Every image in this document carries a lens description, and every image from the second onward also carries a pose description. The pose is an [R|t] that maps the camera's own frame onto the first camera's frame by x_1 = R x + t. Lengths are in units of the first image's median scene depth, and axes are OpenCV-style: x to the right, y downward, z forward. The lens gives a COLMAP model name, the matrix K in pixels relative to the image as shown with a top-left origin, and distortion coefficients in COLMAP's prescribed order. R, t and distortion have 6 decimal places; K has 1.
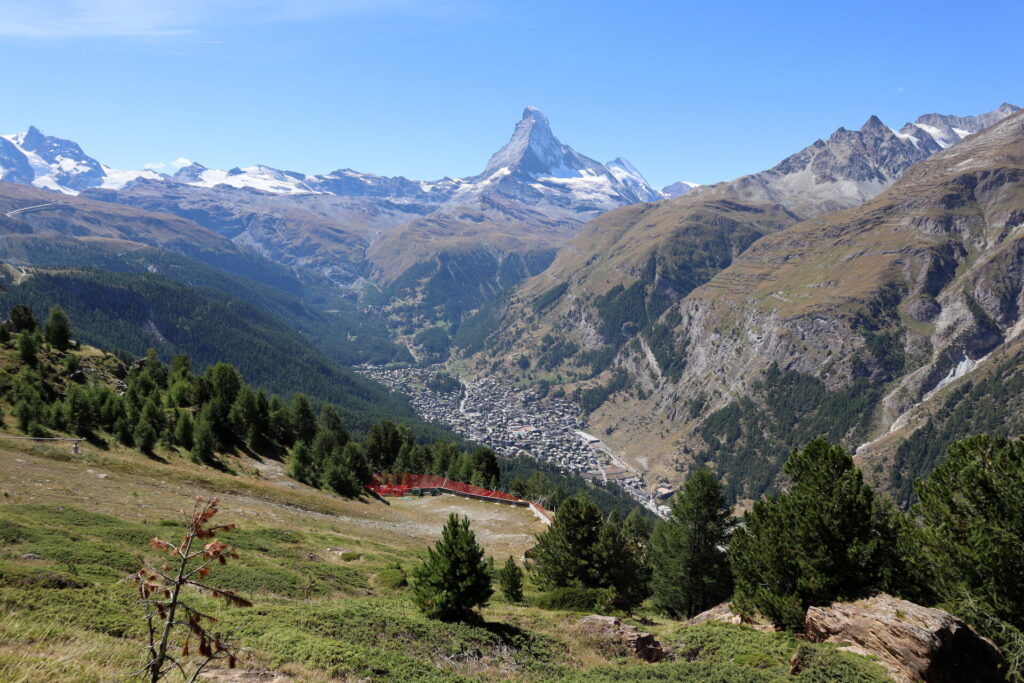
lens RADIAL K [[732.6, 0, 512.0], [0, 732.6, 341.5], [0, 0, 1]] dist [-0.082014, 0.005477]
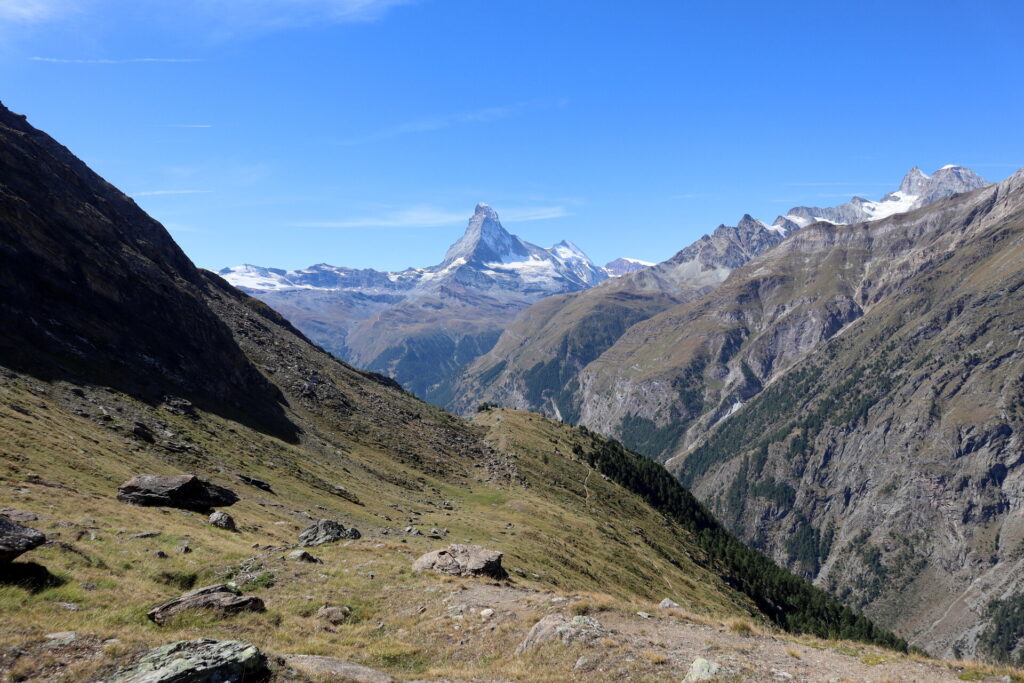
lens RADIAL K [[713.9, 0, 512.0], [0, 713.9, 341.5], [0, 0, 1]] dist [-0.126054, 0.077987]
pose [[0.997837, -0.046771, 0.046195, 0.023374], [0.050927, 0.994333, -0.093320, 0.003479], [-0.041569, 0.095471, 0.994564, -0.203277]]
